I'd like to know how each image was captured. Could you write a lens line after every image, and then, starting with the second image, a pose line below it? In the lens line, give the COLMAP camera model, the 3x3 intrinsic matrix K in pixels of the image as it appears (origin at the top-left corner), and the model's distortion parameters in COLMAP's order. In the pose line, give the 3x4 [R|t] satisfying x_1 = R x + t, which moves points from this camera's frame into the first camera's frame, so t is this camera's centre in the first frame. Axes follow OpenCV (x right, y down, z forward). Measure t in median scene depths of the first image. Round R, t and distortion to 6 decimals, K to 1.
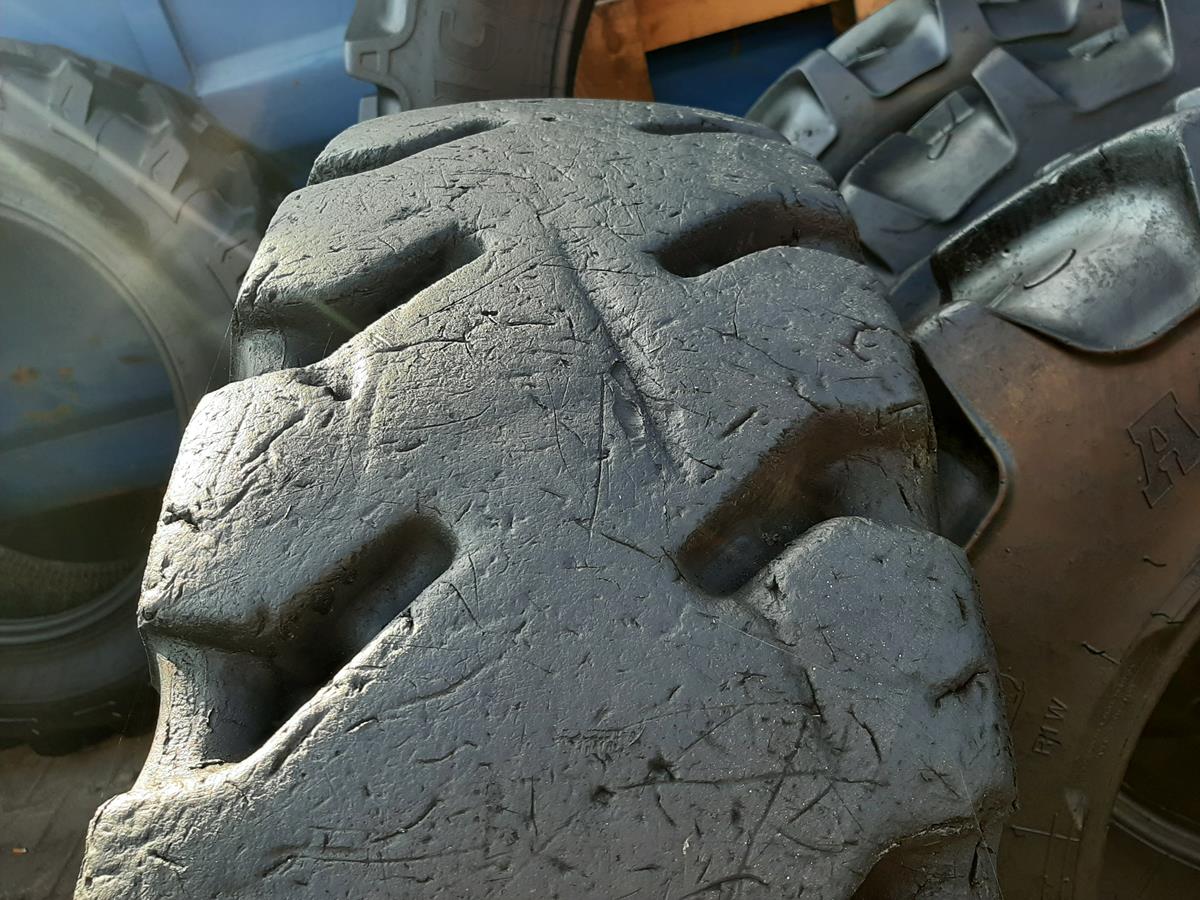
lens RADIAL K [[939.7, 0, 613.0], [0, 939.7, 454.7], [0, 0, 1]] dist [0.082016, -0.244057]
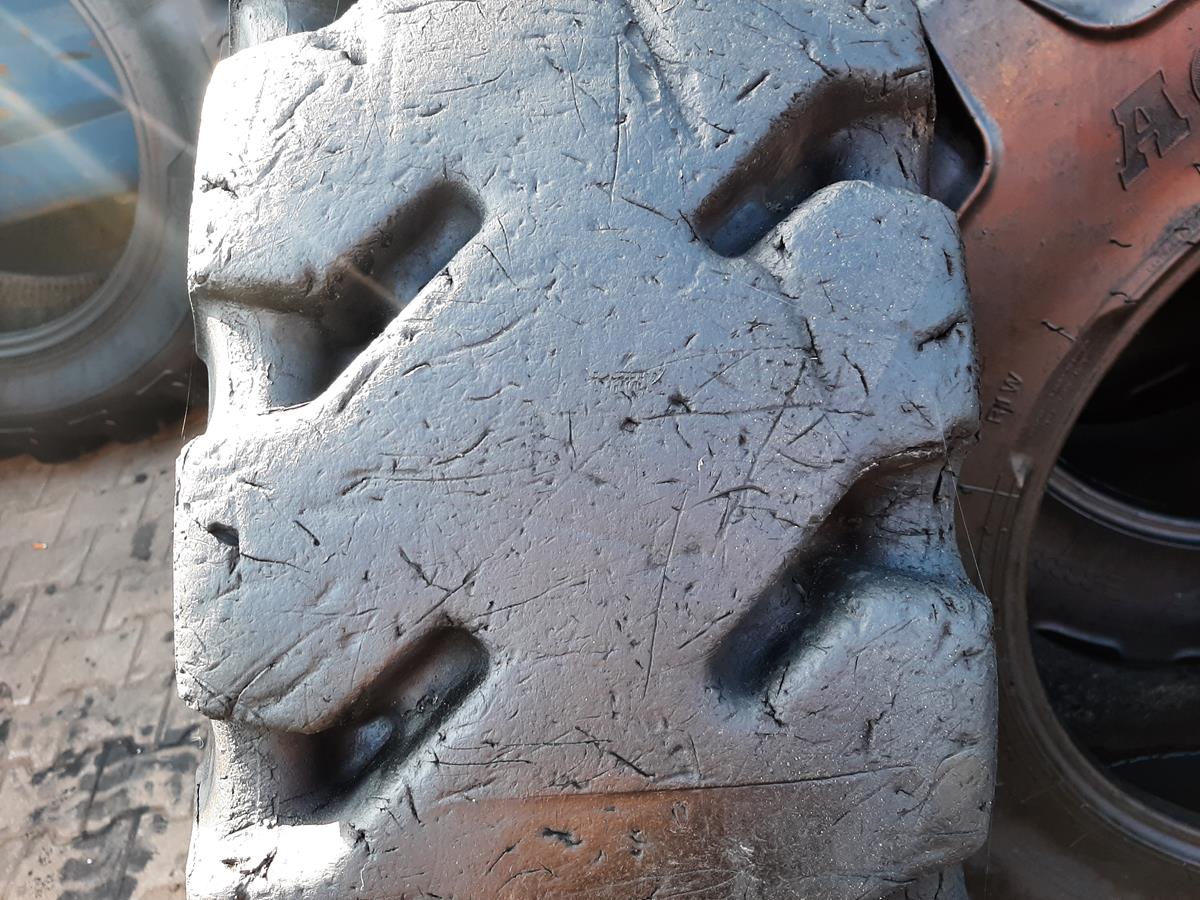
lens RADIAL K [[919.4, 0, 616.2], [0, 919.4, 450.9], [0, 0, 1]] dist [0.087700, -0.233777]
pose [[0.999445, -0.016029, 0.029201, -0.051189], [0.006363, 0.952332, 0.304996, 0.036906], [-0.032698, -0.304641, 0.951906, -0.075764]]
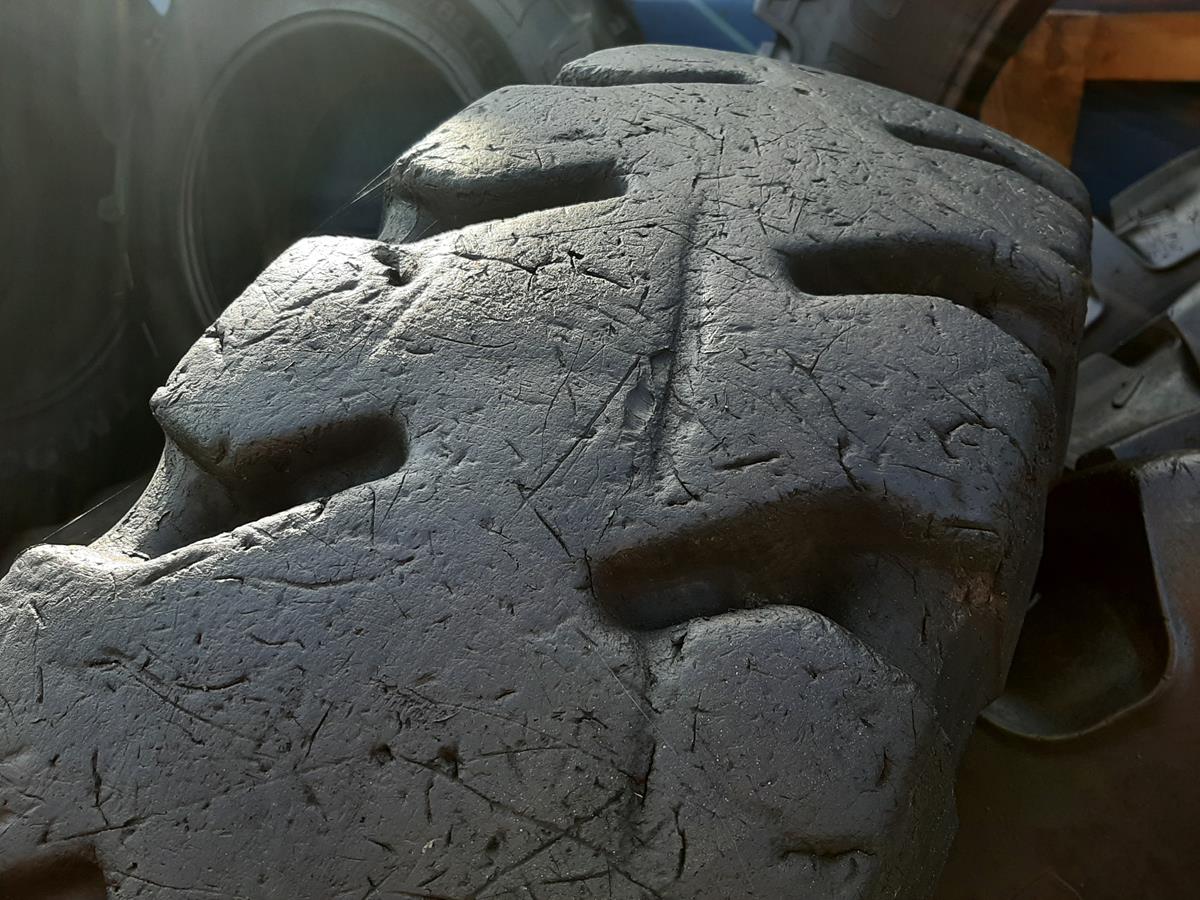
lens RADIAL K [[942.7, 0, 614.9], [0, 942.7, 452.8], [0, 0, 1]] dist [0.057636, -0.157686]
pose [[0.870186, 0.388566, -0.302972, 0.302505], [-0.377917, 0.920889, 0.095615, -0.082019], [0.316156, 0.031296, 0.948191, 0.133702]]
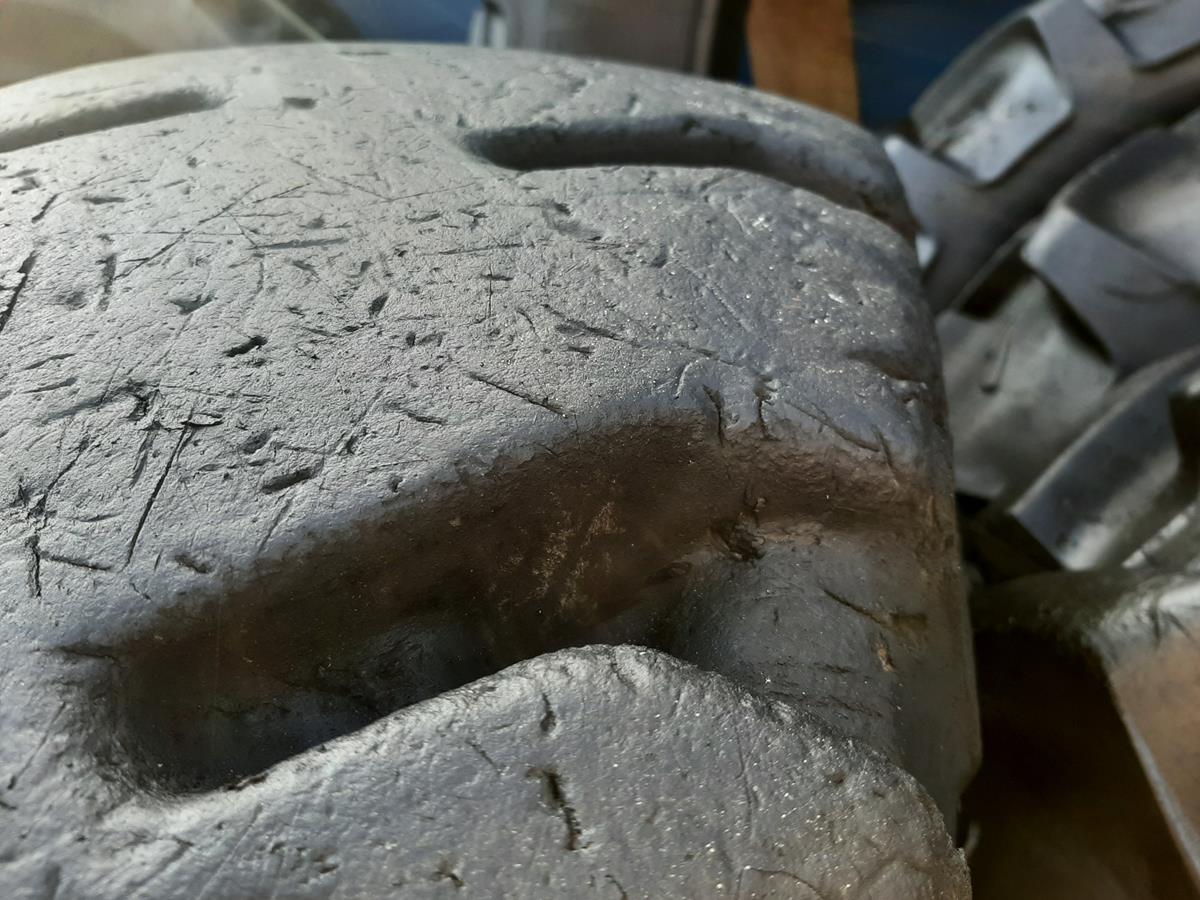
lens RADIAL K [[942.7, 0, 614.9], [0, 942.7, 452.8], [0, 0, 1]] dist [0.057636, -0.157686]
pose [[0.970082, 0.156467, -0.185630, 0.299712], [-0.142291, 0.985953, 0.087461, -0.402127], [0.196707, -0.058431, 0.978720, 0.929364]]
